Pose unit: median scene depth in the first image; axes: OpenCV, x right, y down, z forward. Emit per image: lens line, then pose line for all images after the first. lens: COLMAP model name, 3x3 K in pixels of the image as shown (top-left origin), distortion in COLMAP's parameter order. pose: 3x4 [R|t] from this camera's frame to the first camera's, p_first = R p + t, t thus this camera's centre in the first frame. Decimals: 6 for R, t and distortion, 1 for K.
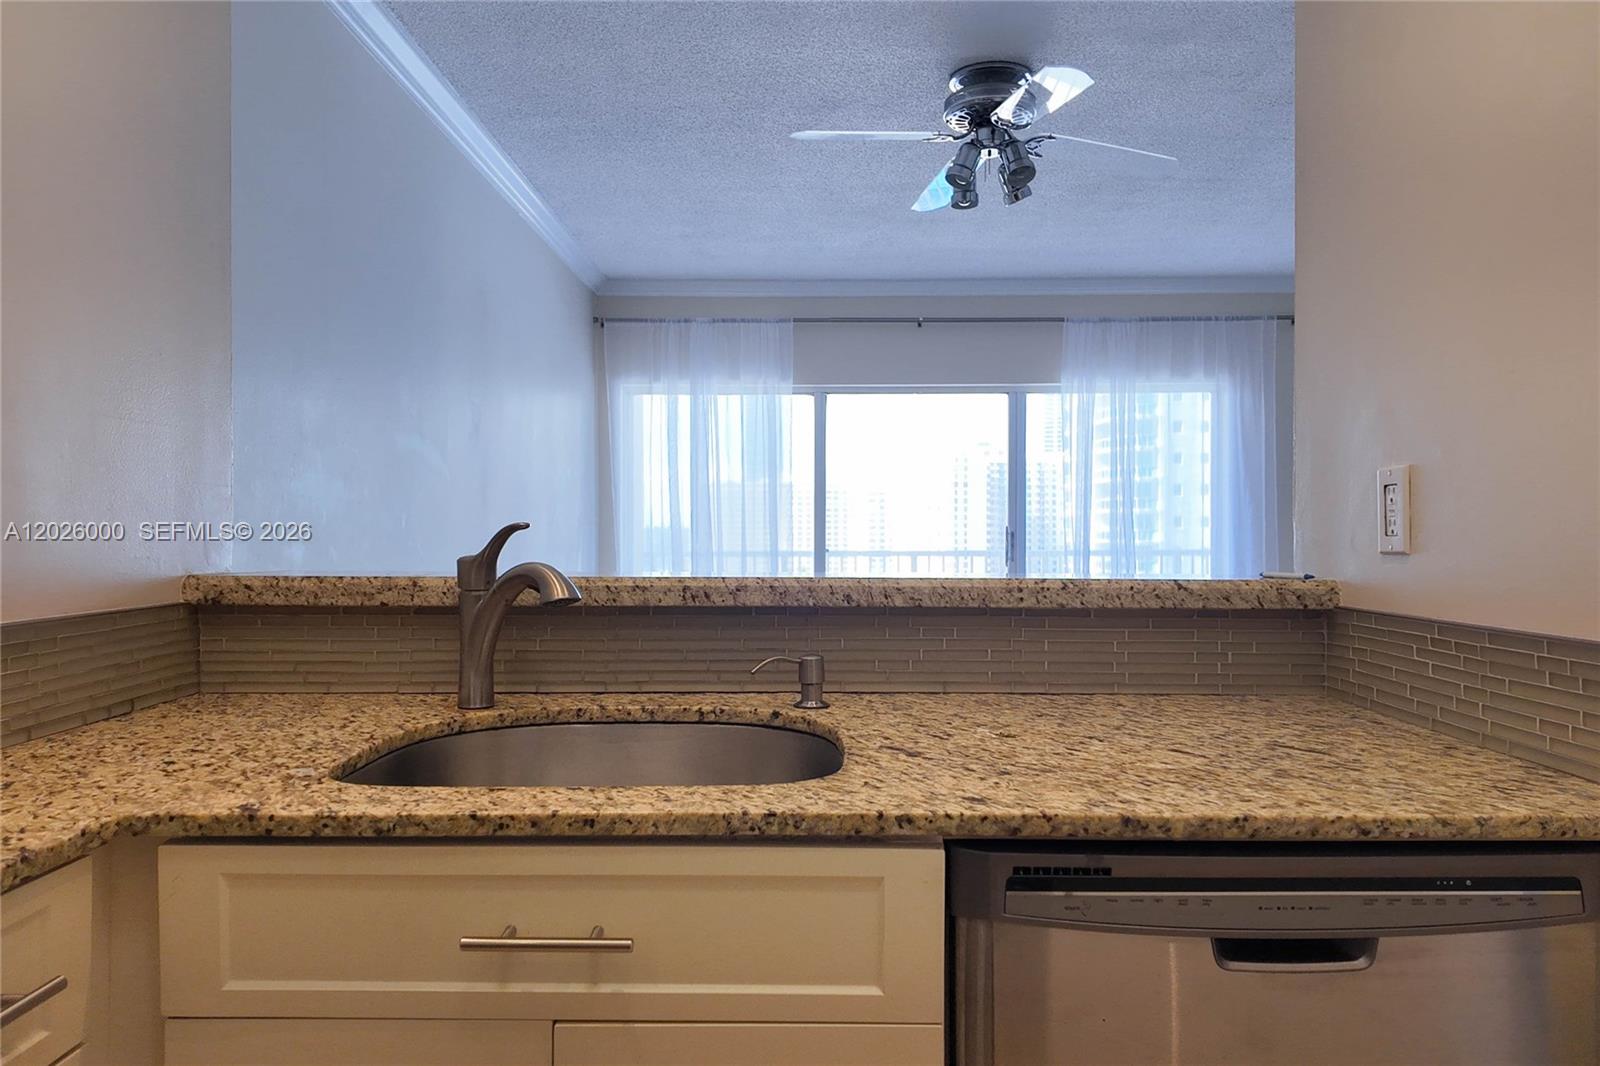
lens RADIAL K [[1109.2, 0, 796.8], [0, 1109.2, 518.9], [0, 0, 1]] dist [0.066031, -0.059149]
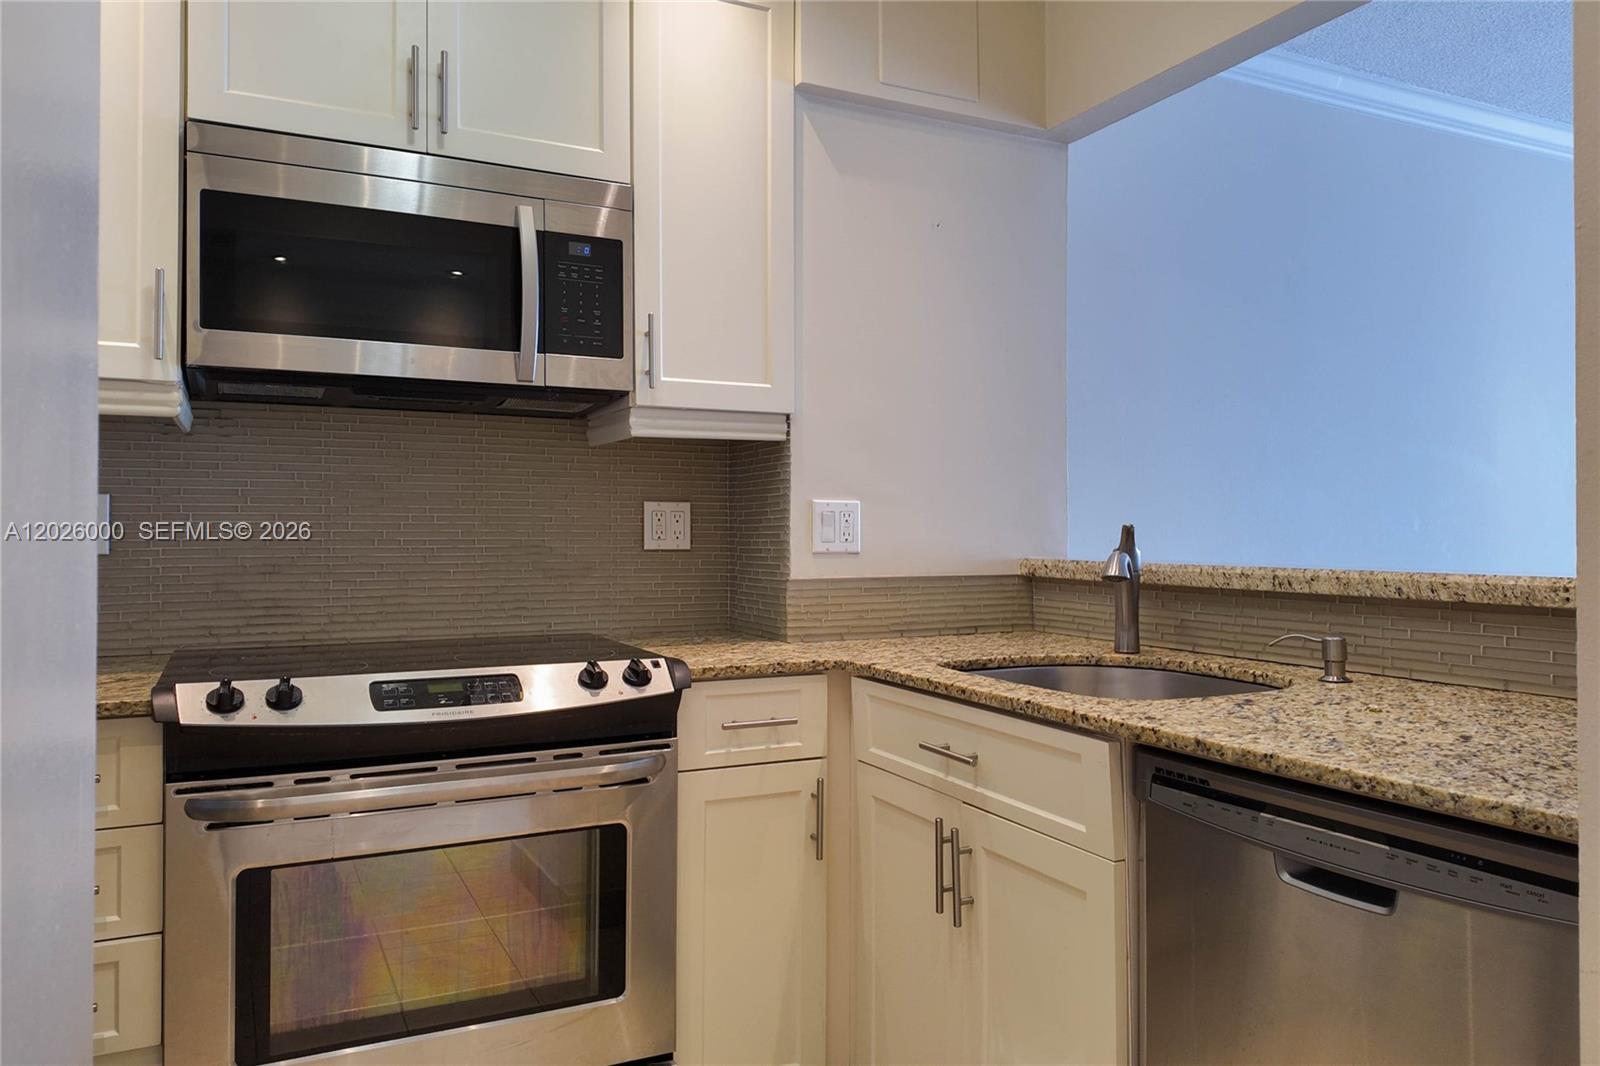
lens RADIAL K [[1109.2, 0, 797.1], [0, 1109.2, 531.4], [0, 0, 1]] dist [0.066031, -0.059149]
pose [[0.436524, -0.004376, -0.899682, 1.254953], [0.009297, 0.999957, -0.000353, 0.013706], [0.899644, -0.008211, 0.436546, -0.010875]]
